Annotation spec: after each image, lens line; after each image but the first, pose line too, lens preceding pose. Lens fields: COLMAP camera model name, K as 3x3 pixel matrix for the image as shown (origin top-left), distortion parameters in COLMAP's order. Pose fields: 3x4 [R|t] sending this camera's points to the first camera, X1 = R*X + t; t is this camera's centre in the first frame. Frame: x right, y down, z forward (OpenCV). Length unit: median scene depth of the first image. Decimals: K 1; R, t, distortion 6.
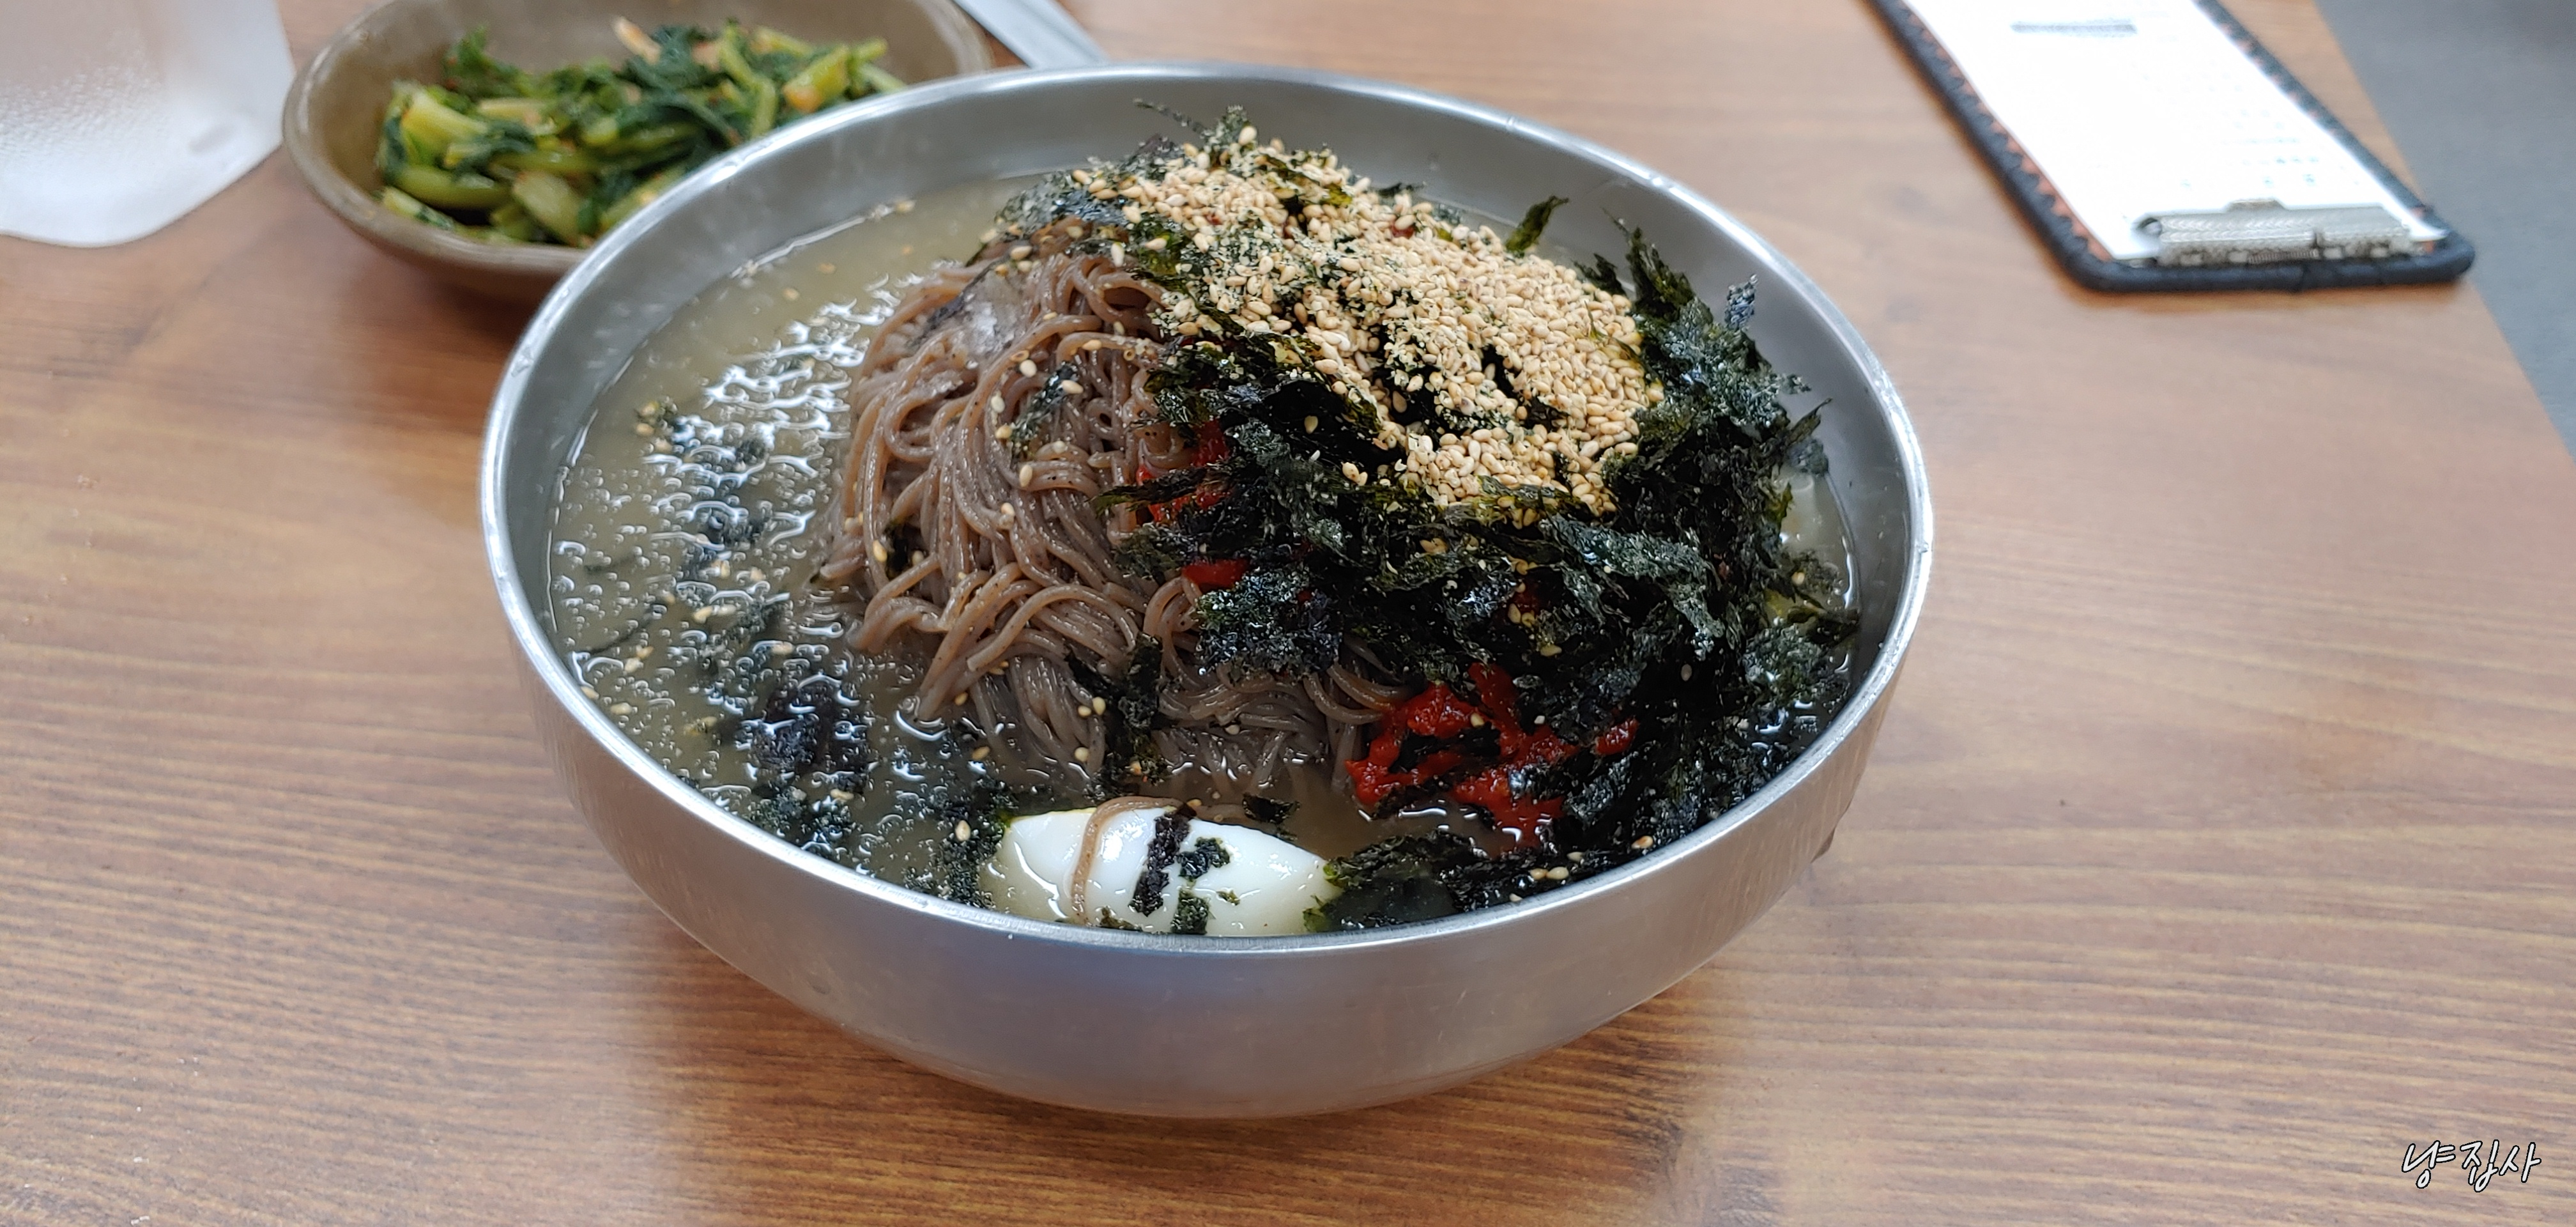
lens RADIAL K [[2144.6, 0, 1267.3], [0, 2144.6, 563.3], [0, 0, 1]] dist [-0.080667, 0.092759]
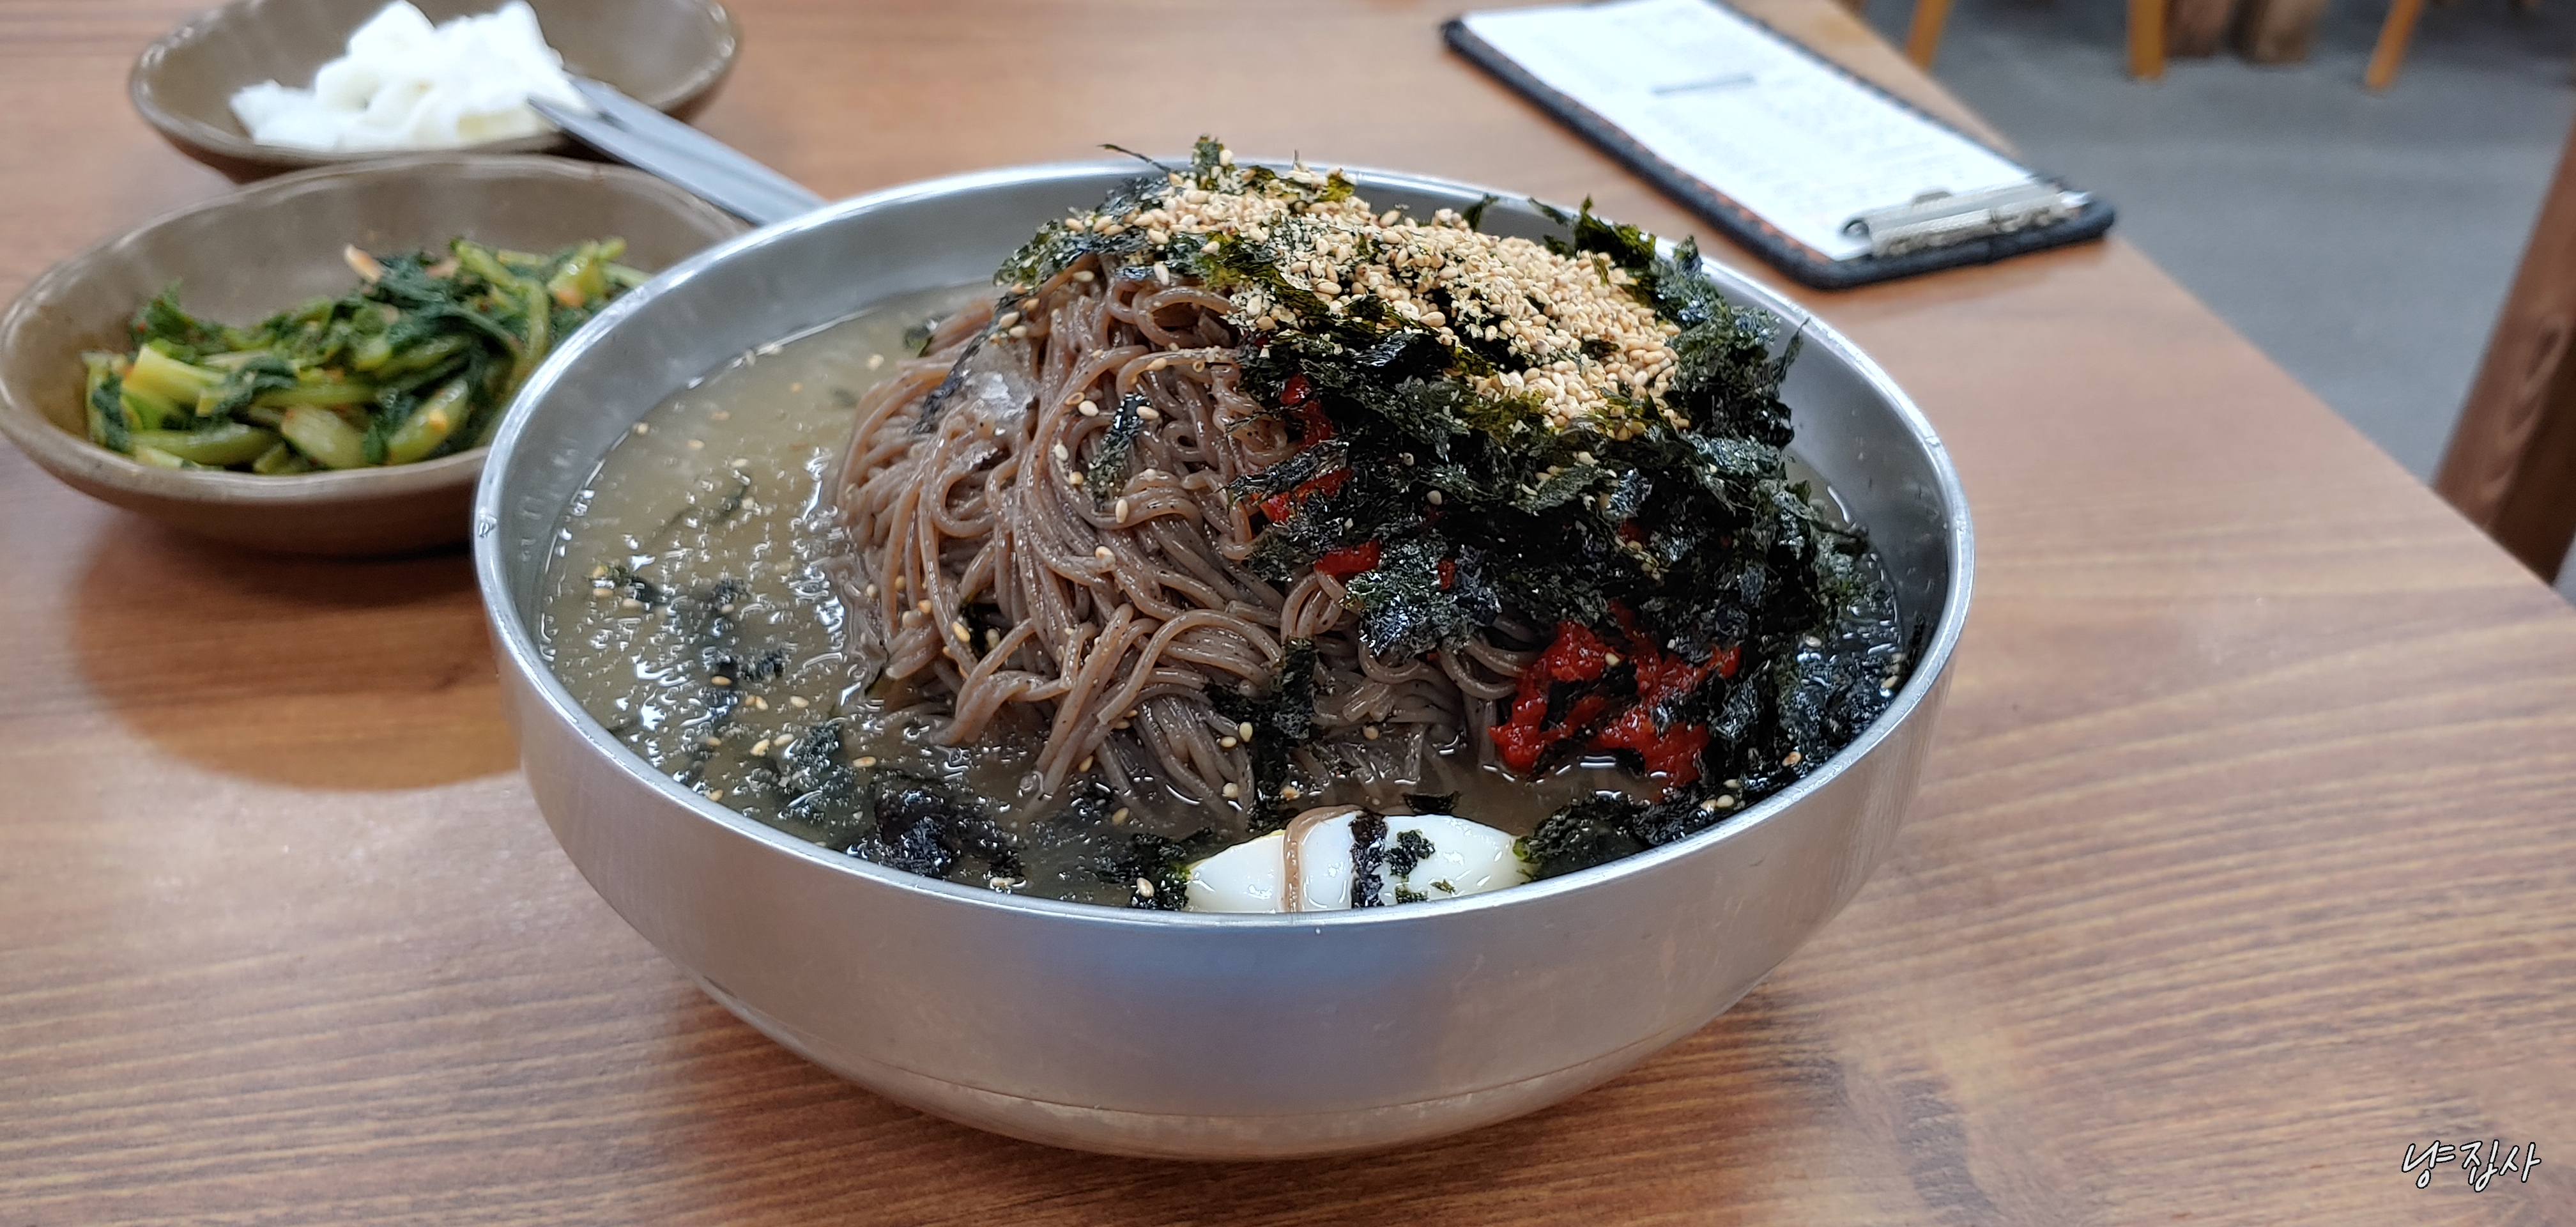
lens RADIAL K [[2144.6, 0, 1267.3], [0, 2144.6, 563.3], [0, 0, 1]] dist [-0.080667, 0.092759]
pose [[0.953433, -0.183040, 0.239714, -0.241901], [0.211158, 0.972608, -0.097195, 0.075191], [-0.215357, 0.143287, 0.965966, 0.058627]]
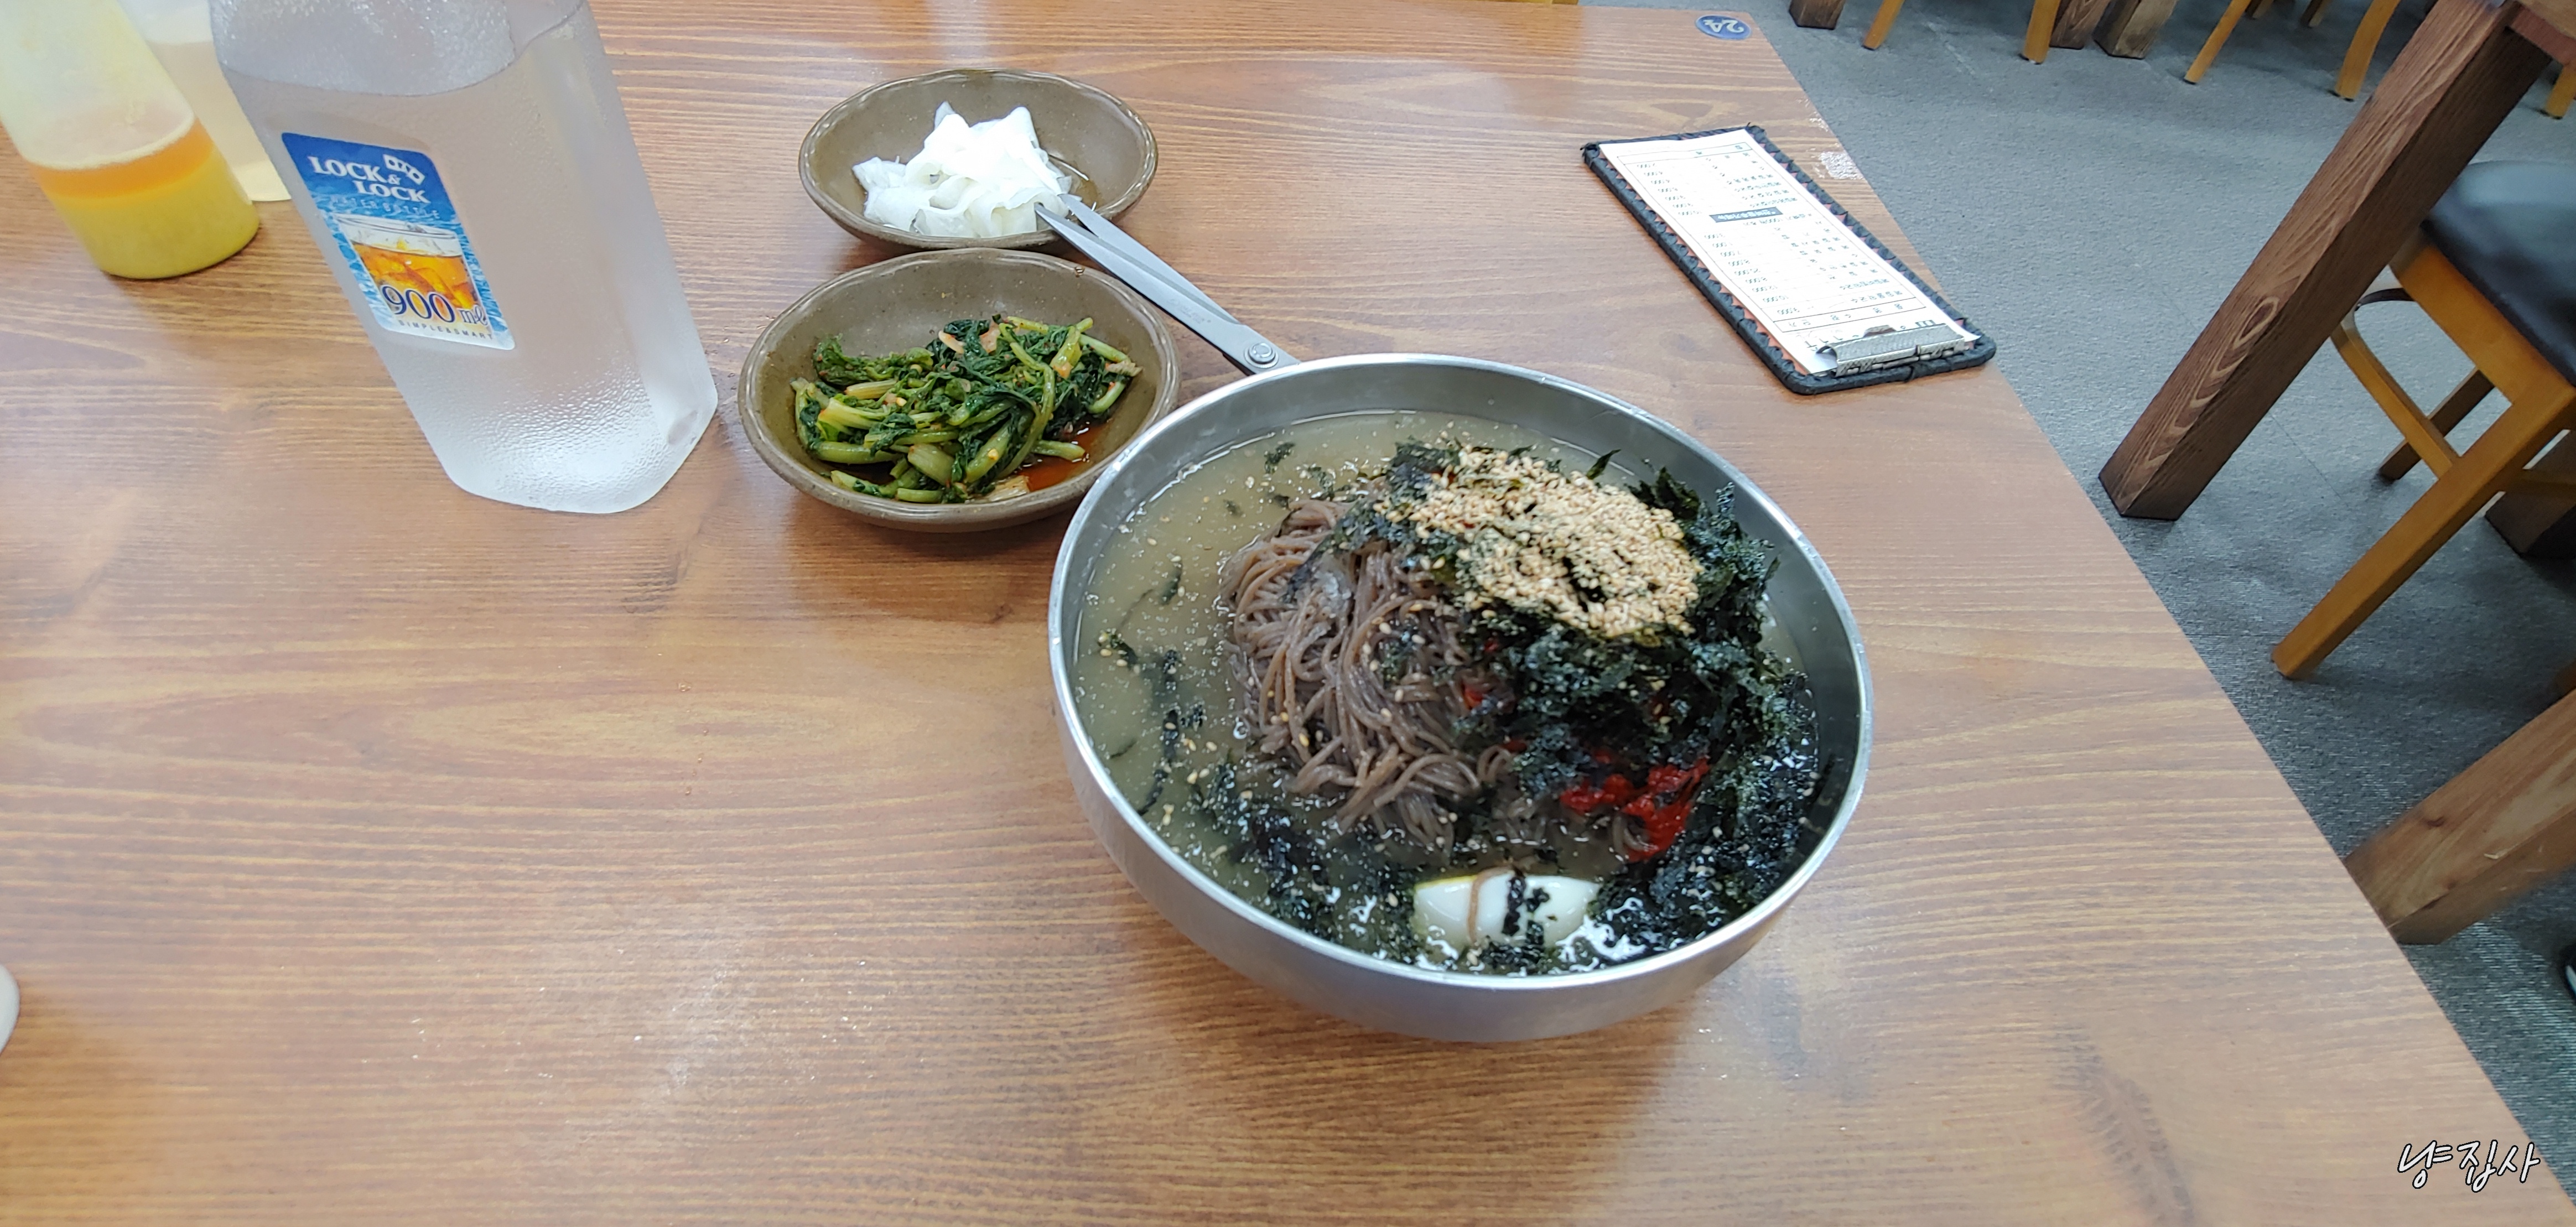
lens RADIAL K [[1246.0, 0, 1288.0], [0, 1246.0, 613.5], [0, 0, 1]] dist [-0.004680, -0.000245]
pose [[0.983939, -0.130464, 0.121829, -0.269920], [0.111622, 0.982300, 0.150420, -0.228486], [-0.139297, -0.134406, 0.981087, 0.024578]]
